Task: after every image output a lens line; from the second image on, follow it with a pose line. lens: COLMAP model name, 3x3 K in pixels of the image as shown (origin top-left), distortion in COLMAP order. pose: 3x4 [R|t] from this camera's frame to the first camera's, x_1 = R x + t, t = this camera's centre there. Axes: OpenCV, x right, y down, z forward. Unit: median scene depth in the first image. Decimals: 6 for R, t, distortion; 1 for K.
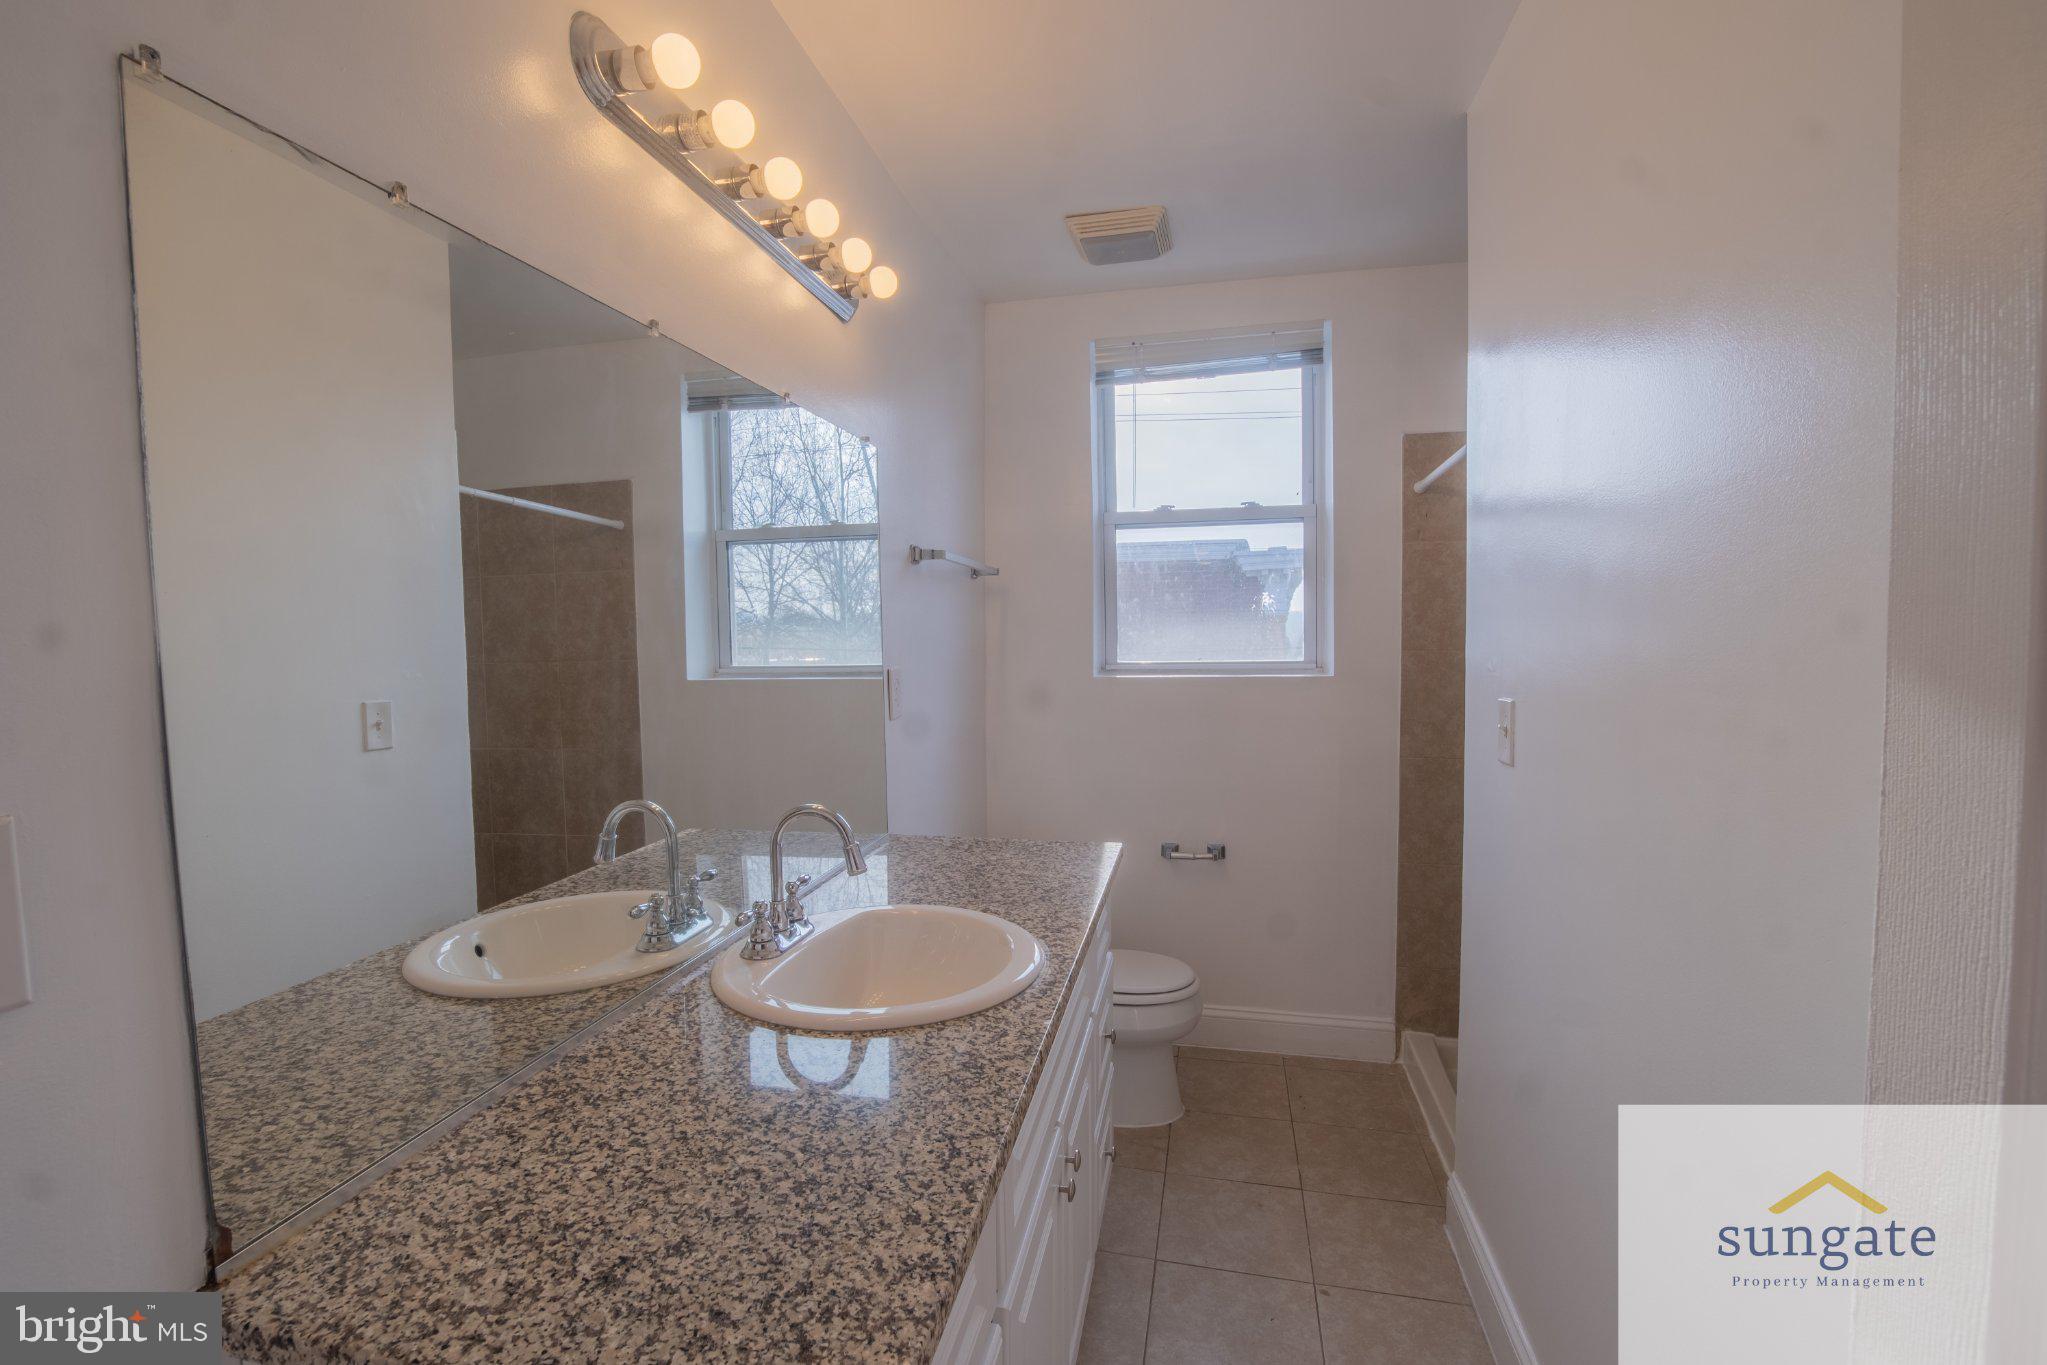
lens RADIAL K [[922.4, 0, 1023.5], [0, 922.4, 682.5], [0, 0, 1]] dist [-0.039735, 0.008763]
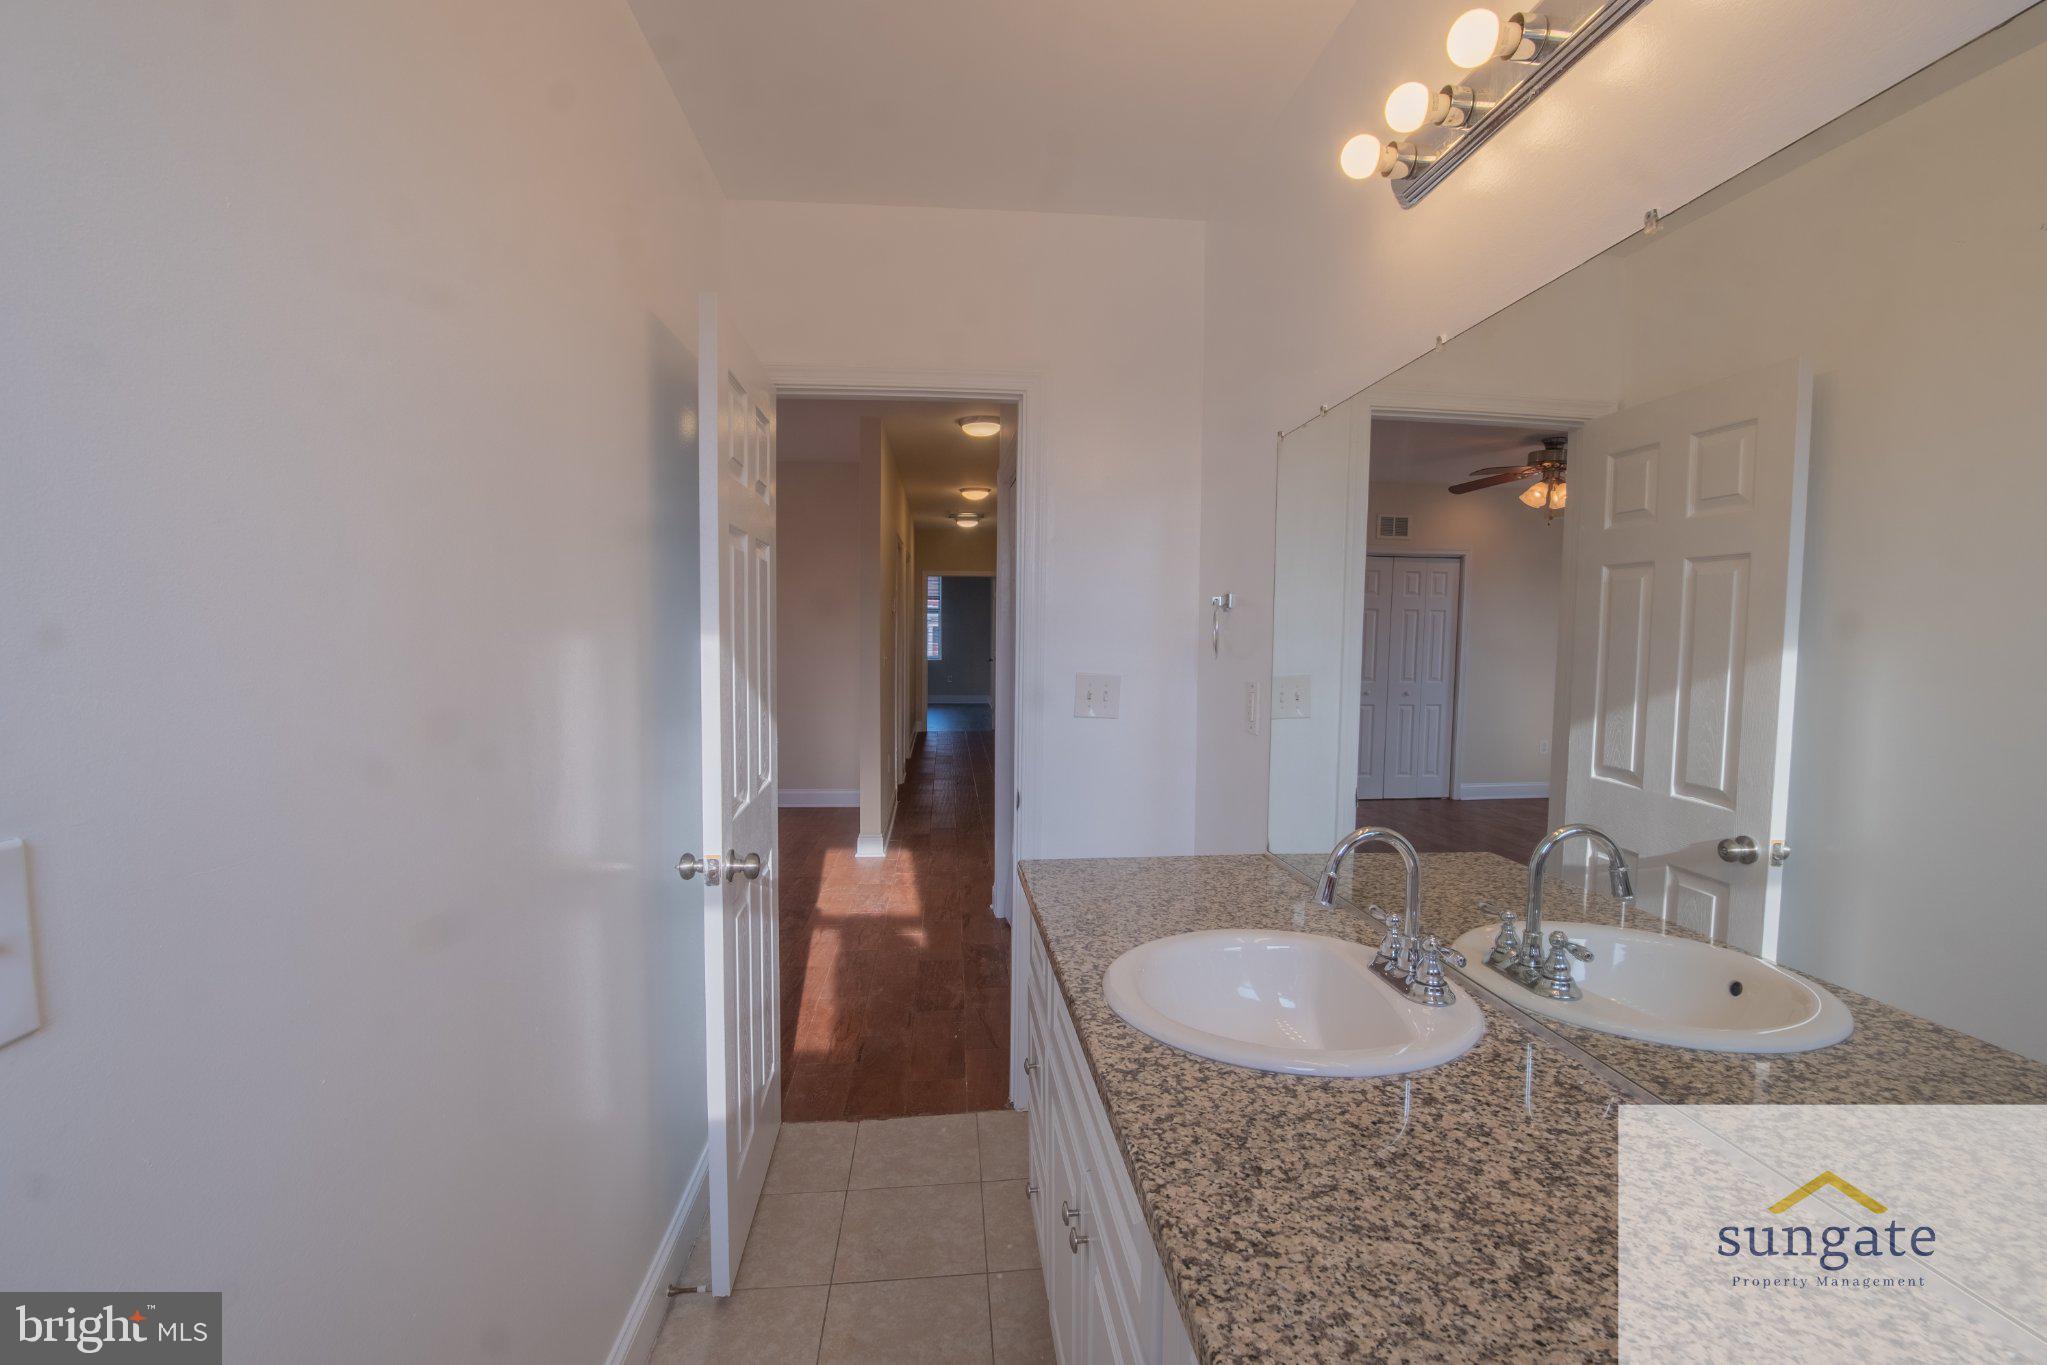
lens RADIAL K [[922.4, 0, 1023.5], [0, 922.4, 682.5], [0, 0, 1]] dist [-0.039735, 0.008763]
pose [[-0.955506, 0.017462, -0.294454, 0.382764], [-0.015750, 0.993802, 0.110045, -0.106103], [0.294550, 0.109786, -0.949309, 1.913712]]
